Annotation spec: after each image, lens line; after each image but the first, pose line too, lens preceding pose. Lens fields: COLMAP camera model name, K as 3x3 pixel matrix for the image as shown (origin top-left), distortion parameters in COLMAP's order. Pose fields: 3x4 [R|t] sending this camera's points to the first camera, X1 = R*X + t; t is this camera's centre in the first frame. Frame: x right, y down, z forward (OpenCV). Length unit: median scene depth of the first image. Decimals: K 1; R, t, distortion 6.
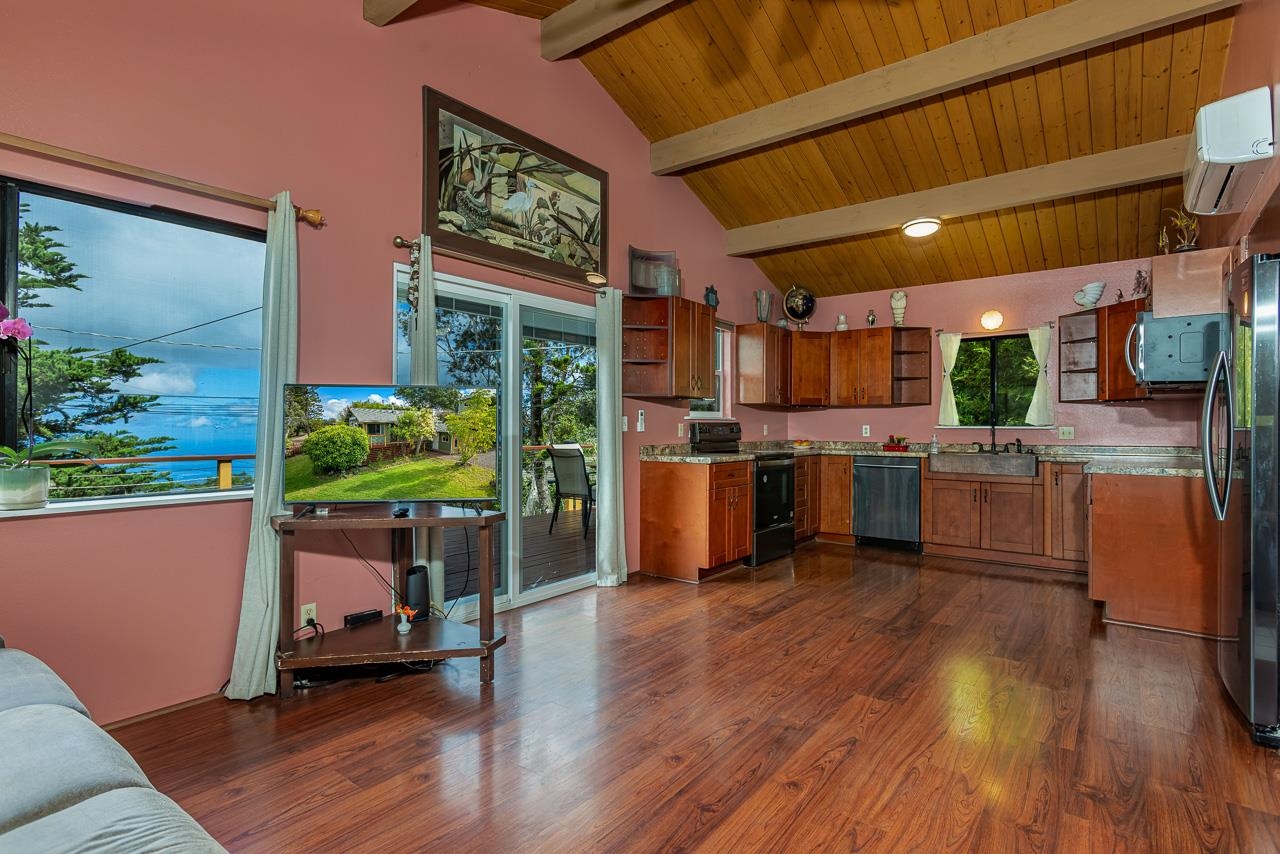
lens RADIAL K [[641.2, 0, 621.3], [0, 641.2, 431.3], [0, 0, 1]] dist [-0.002267, -0.000080]
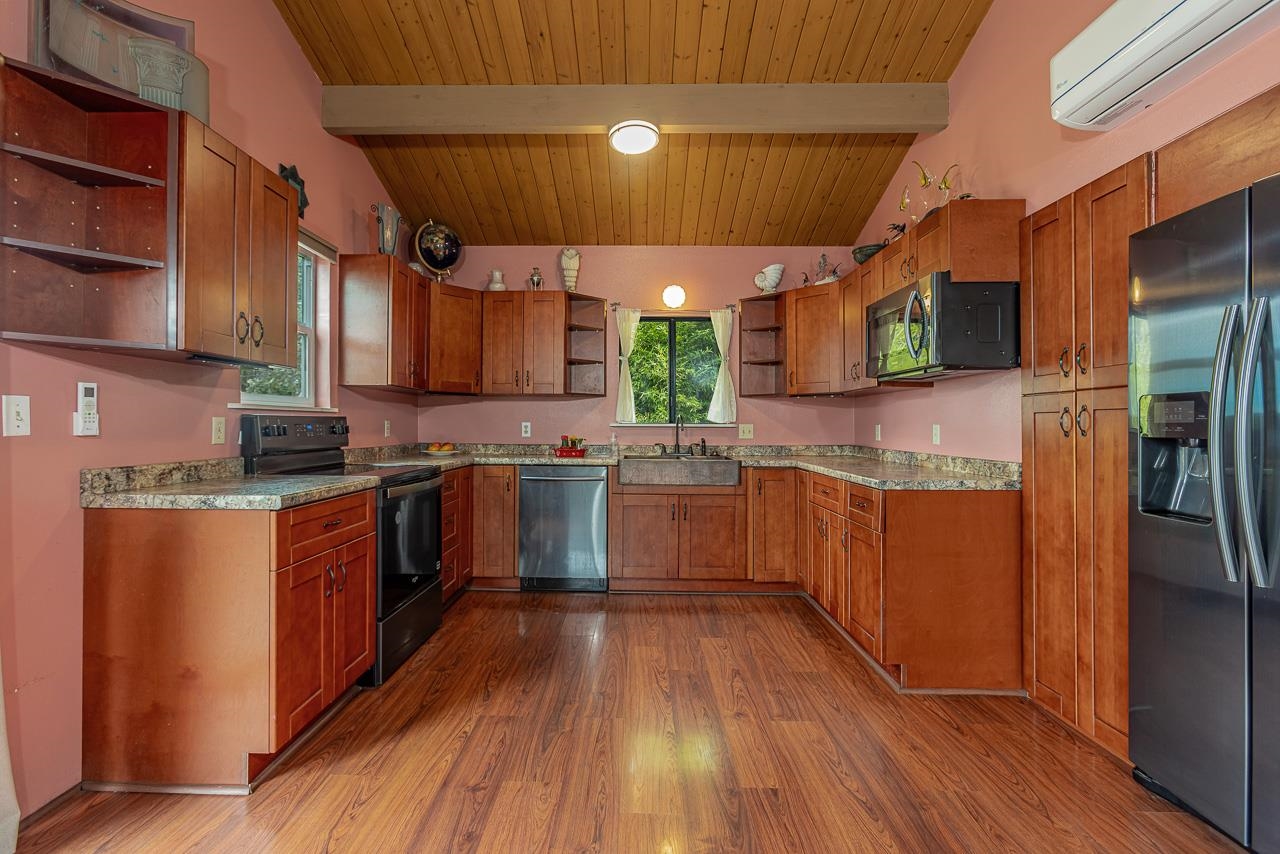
lens RADIAL K [[591.9, 0, 623.9], [0, 591.9, 422.8], [0, 0, 1]] dist [0.004318, 0.004515]
pose [[0.804325, 0.003351, 0.594180, 0.073637], [0.002157, 0.999961, -0.008560, -0.003054], [-0.594186, 0.008167, 0.804287, 0.457186]]
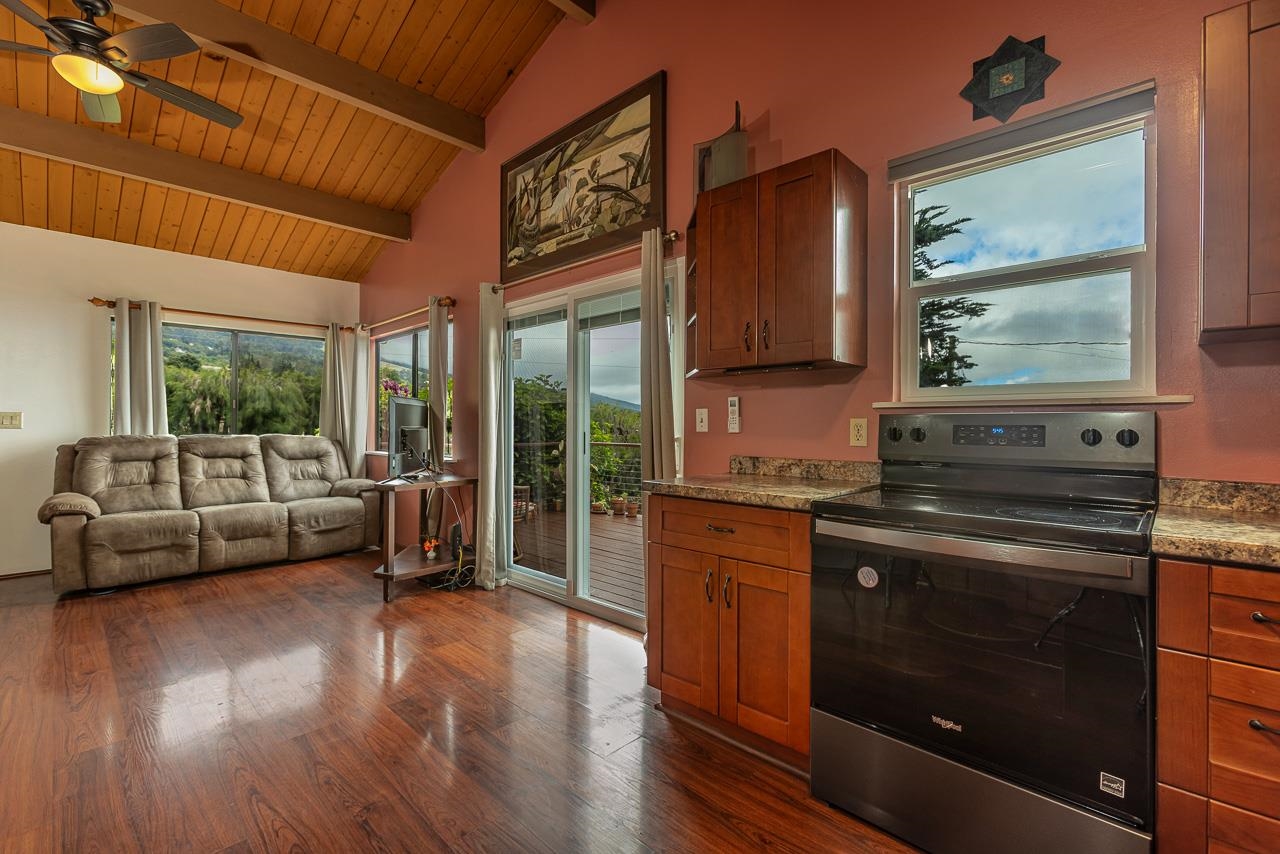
lens RADIAL K [[568.2, 0, 610.3], [0, 568.2, 425.4], [0, 0, 1]] dist [-0.009614, 0.007357]
pose [[-0.123397, -0.000487, -0.992357, 0.525963], [-0.012883, 0.999916, 0.001111, -0.004939], [0.992274, 0.012922, -0.123393, 0.876464]]
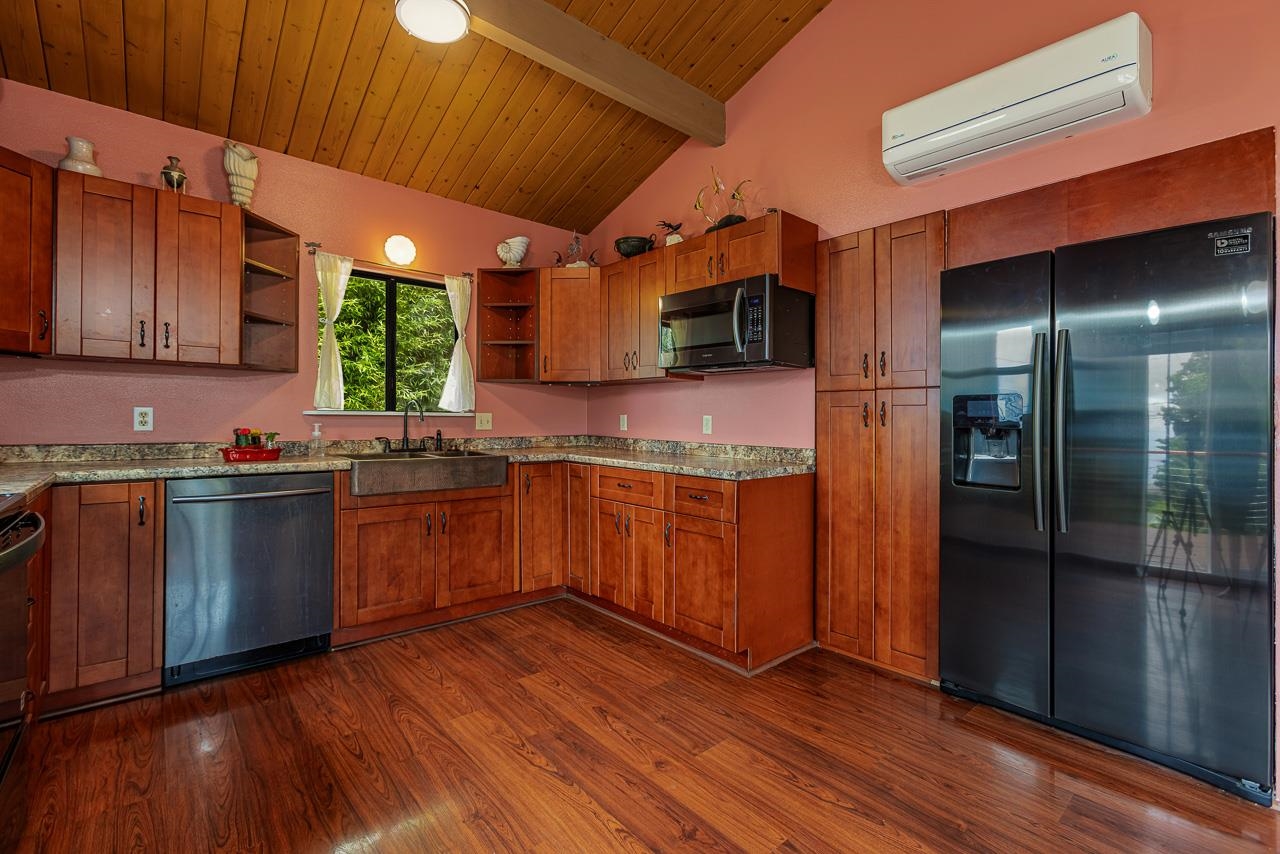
lens RADIAL K [[568.2, 0, 651.3], [0, 568.2, 414.7], [0, 0, 1]] dist [-0.009614, 0.007357]
pose [[0.181241, 0.003013, 0.983434, 0.059497], [-0.002868, 0.999993, -0.002535, -0.004734], [-0.983435, -0.002361, 0.181248, 0.701626]]
